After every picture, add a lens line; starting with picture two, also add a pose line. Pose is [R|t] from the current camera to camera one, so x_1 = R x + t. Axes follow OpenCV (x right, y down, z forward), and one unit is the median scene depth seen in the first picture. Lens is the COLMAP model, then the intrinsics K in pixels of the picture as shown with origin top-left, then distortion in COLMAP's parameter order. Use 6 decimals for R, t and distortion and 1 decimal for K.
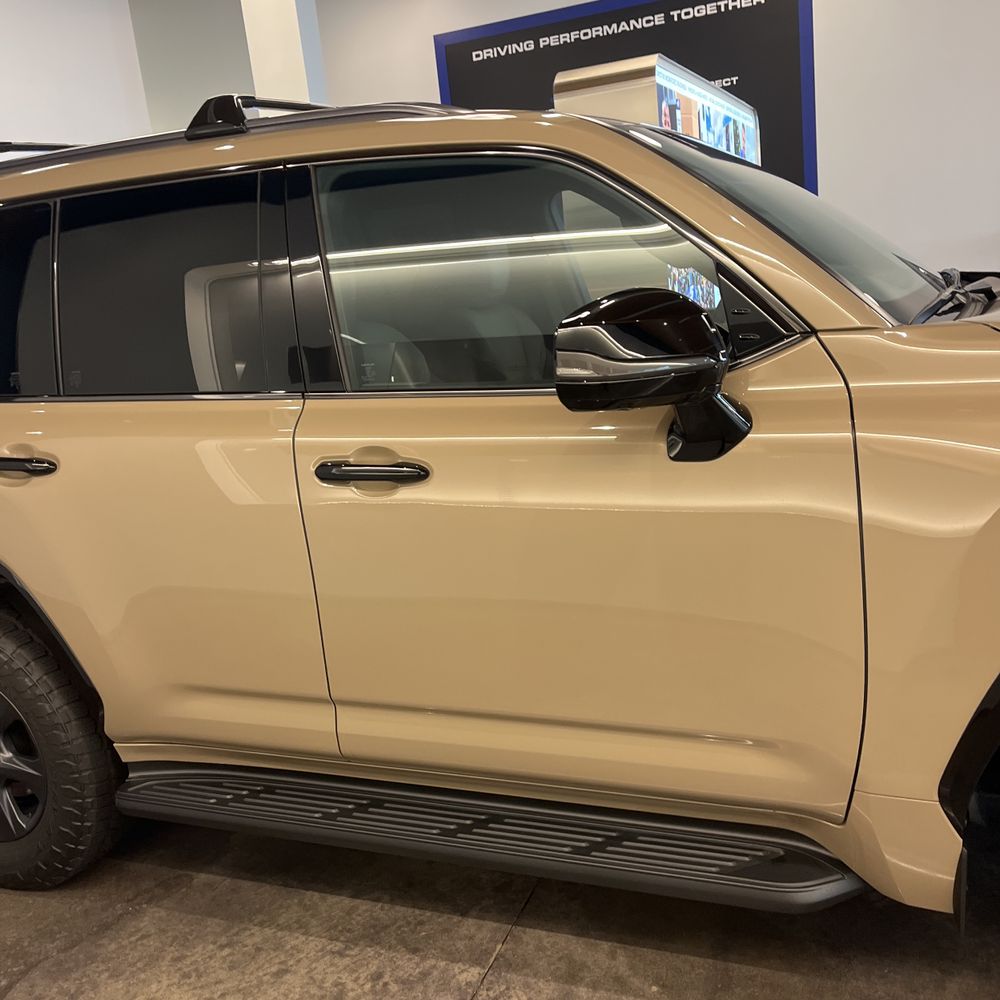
lens RADIAL K [[1005.9, 0, 497.6], [0, 1005.9, 478.2], [0, 0, 1]] dist [0.089324, -0.125866]
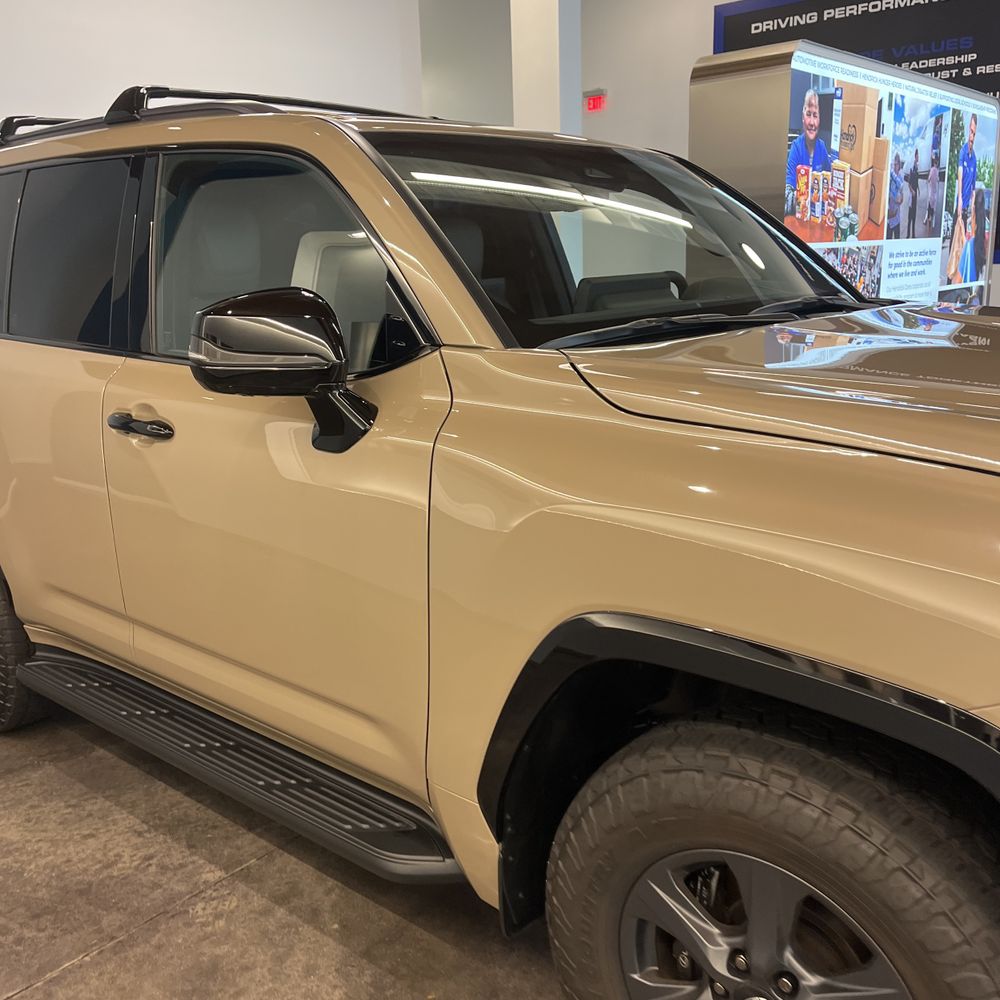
lens RADIAL K [[1009.5, 0, 500.0], [0, 1009.5, 500.0], [0, 0, 1]] dist [0.055379, -0.062472]
pose [[0.946451, 0.149649, -0.286069, 0.494462], [-0.135838, 0.988419, 0.067648, -0.046695], [0.292879, -0.025166, 0.955818, 0.010905]]
